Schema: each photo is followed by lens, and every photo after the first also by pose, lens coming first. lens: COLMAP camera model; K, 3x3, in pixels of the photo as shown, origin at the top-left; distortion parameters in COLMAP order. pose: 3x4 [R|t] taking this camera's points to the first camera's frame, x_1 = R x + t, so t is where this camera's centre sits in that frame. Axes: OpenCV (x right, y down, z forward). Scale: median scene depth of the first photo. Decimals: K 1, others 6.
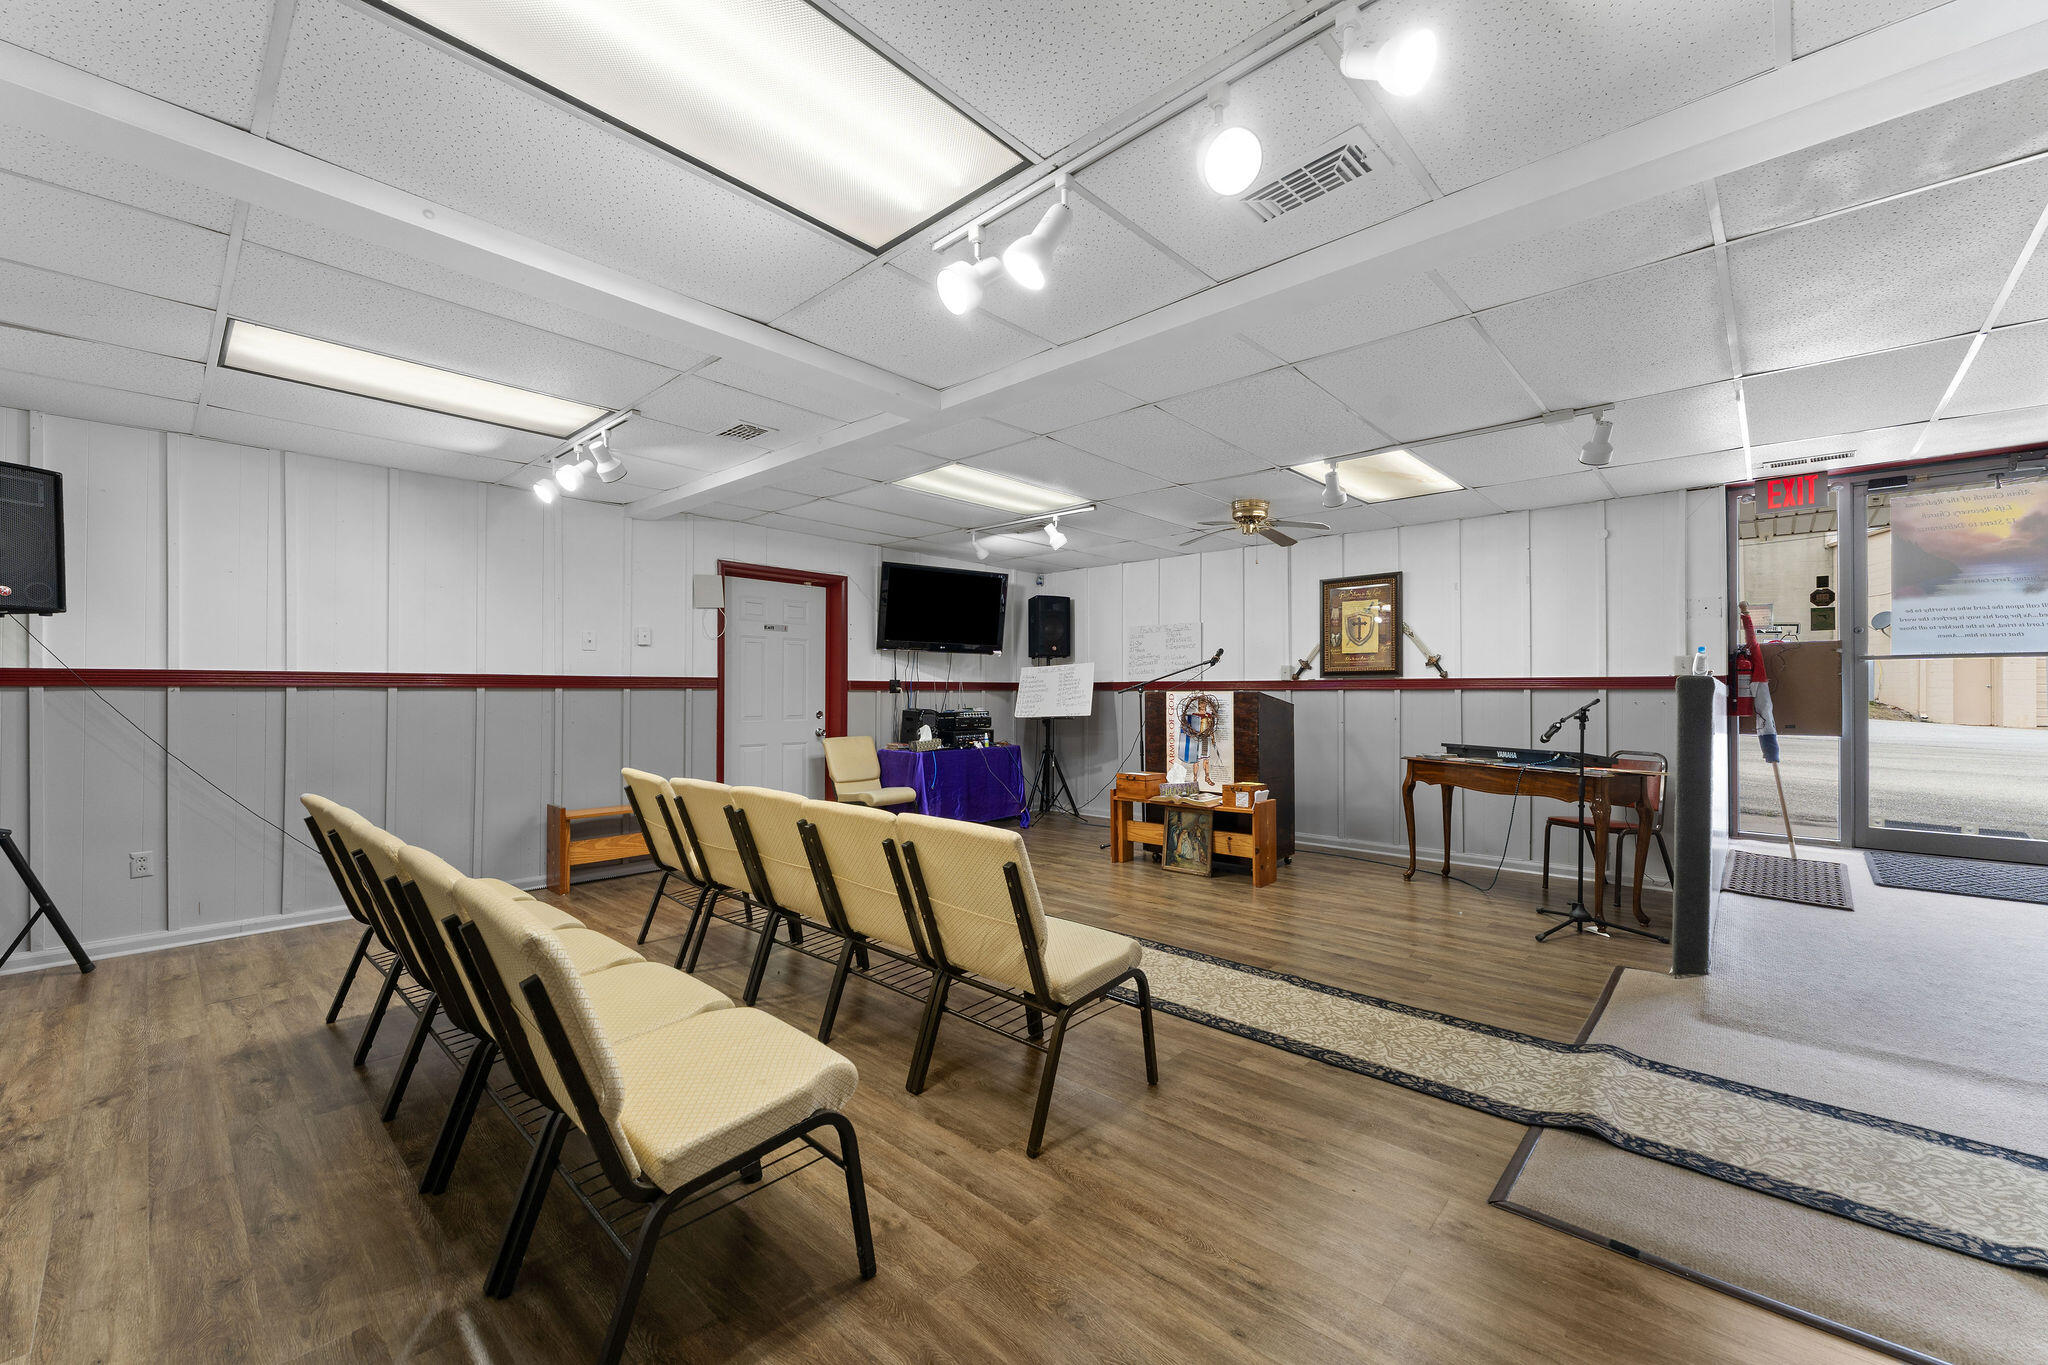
lens RADIAL K [[806.1, 0, 1021.9], [0, 806.1, 695.7], [0, 0, 1]] dist [-0.000244, -0.000031]
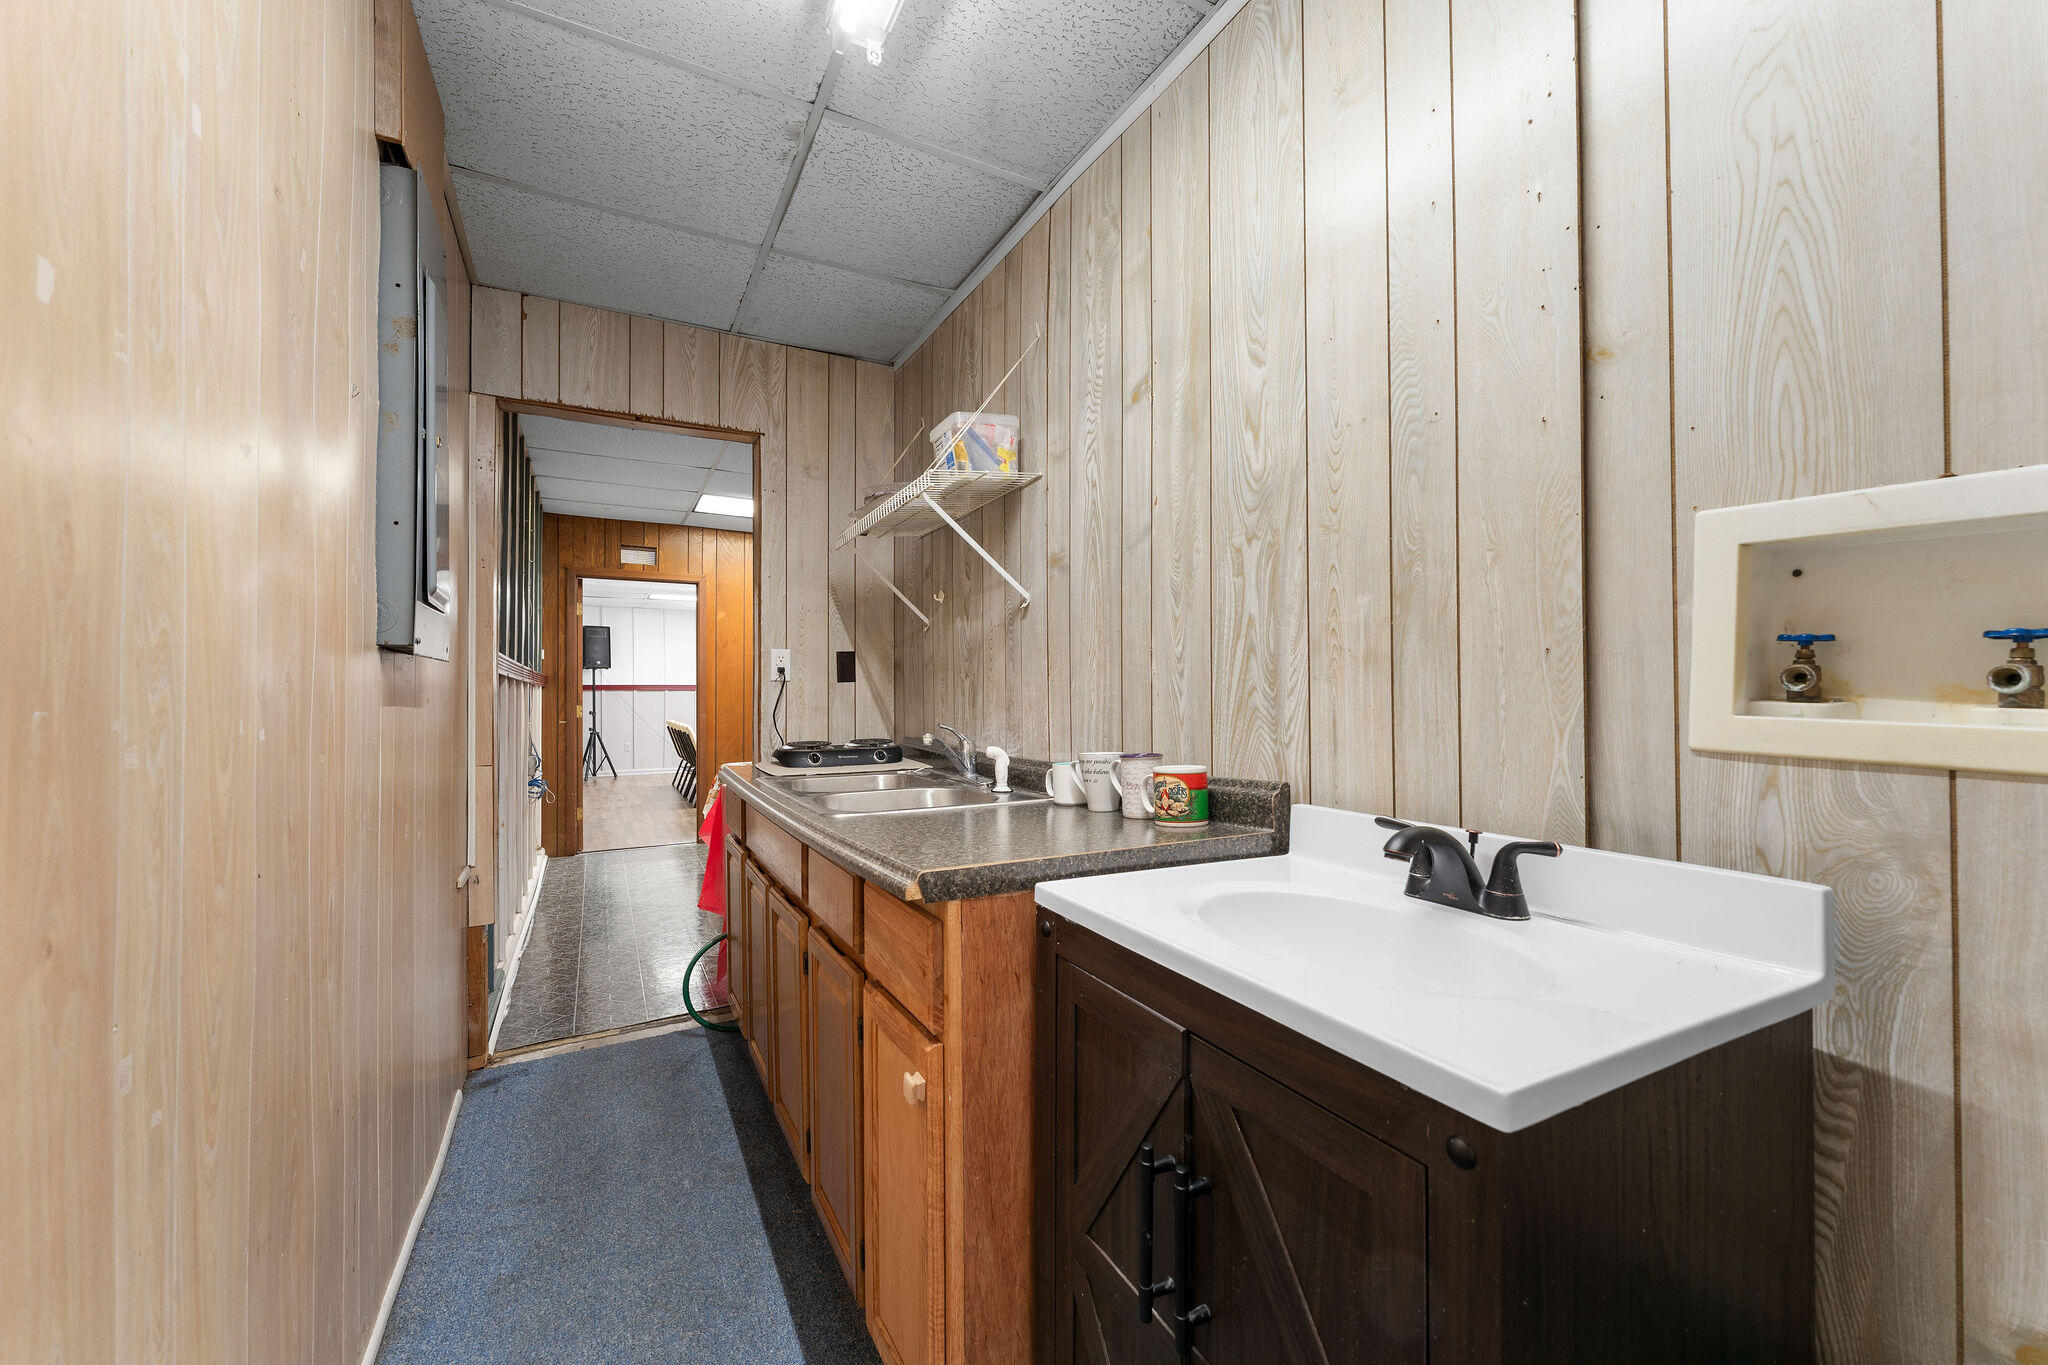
lens RADIAL K [[806.1, 0, 1025.7], [0, 806.1, 686.7], [0, 0, 1]] dist [-0.000244, -0.000031]
pose [[0.956220, -0.010268, -0.292470, 1.292640], [0.009290, 0.999946, -0.004732, 0.004018], [0.292503, 0.001808, 0.956263, -1.531730]]
